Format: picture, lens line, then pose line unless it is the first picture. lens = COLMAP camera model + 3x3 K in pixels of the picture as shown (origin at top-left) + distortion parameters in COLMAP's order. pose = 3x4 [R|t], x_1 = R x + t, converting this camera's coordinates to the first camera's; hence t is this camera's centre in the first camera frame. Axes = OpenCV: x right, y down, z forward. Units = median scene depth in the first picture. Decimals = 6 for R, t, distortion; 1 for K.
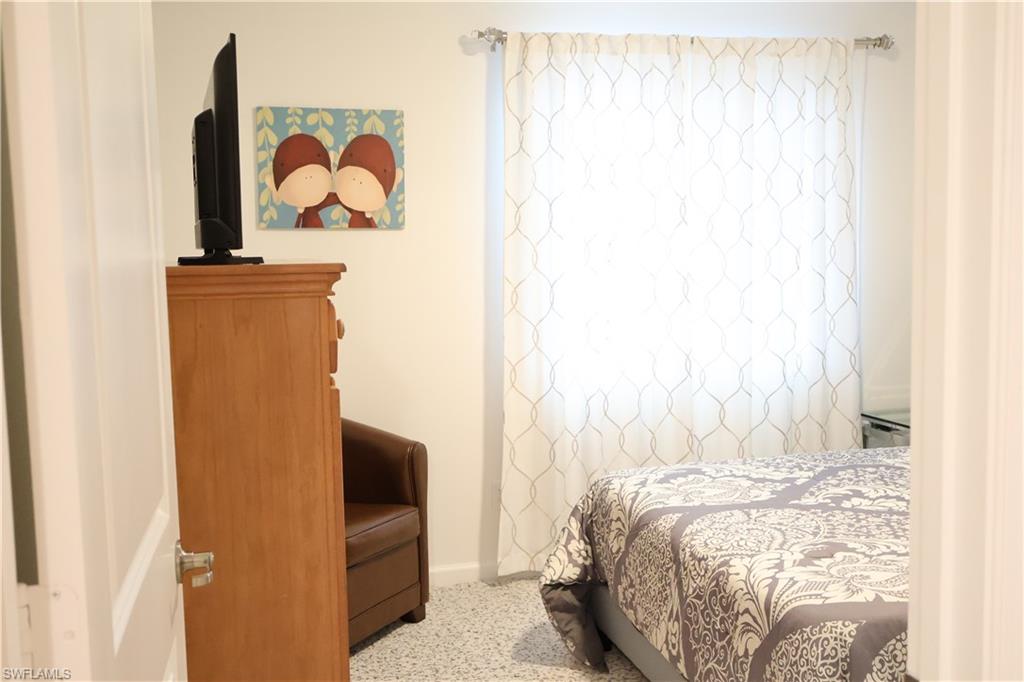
lens RADIAL K [[1066.9, 0, 515.3], [0, 1066.9, 344.3], [0, 0, 1]] dist [-0.014279, 0.000000]
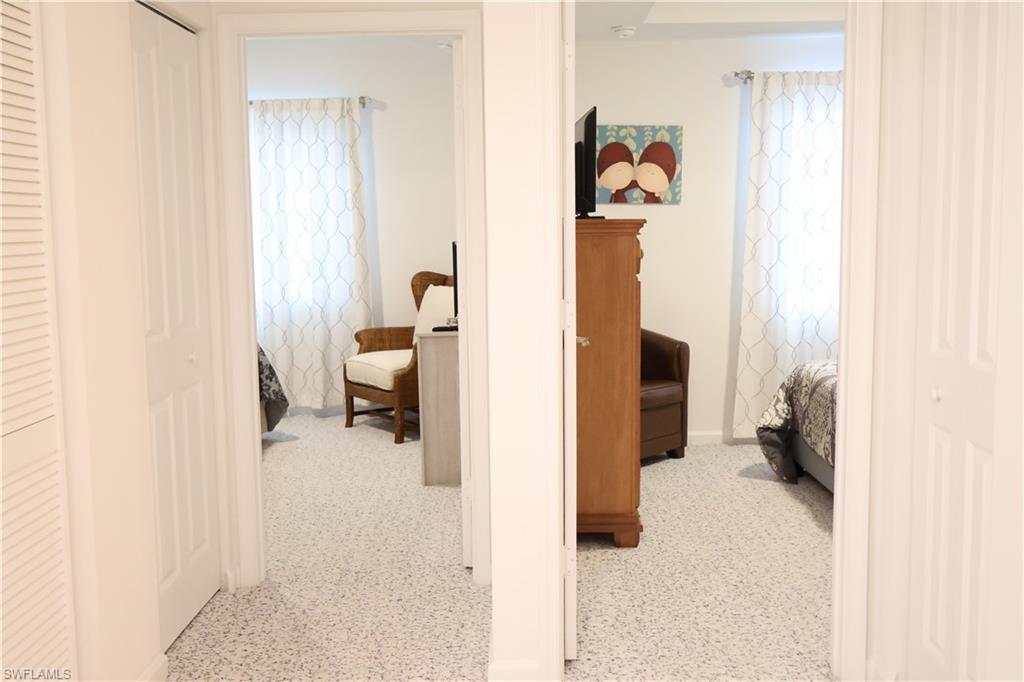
lens RADIAL K [[1066.9, 0, 508.6], [0, 1066.9, 340.3], [0, 0, 1]] dist [-0.014279, 0.000000]
pose [[0.963626, 0.038877, -0.264411, 0.082183], [-0.034564, 0.999183, 0.020947, 0.073994], [0.265009, -0.011046, 0.964183, -0.629889]]
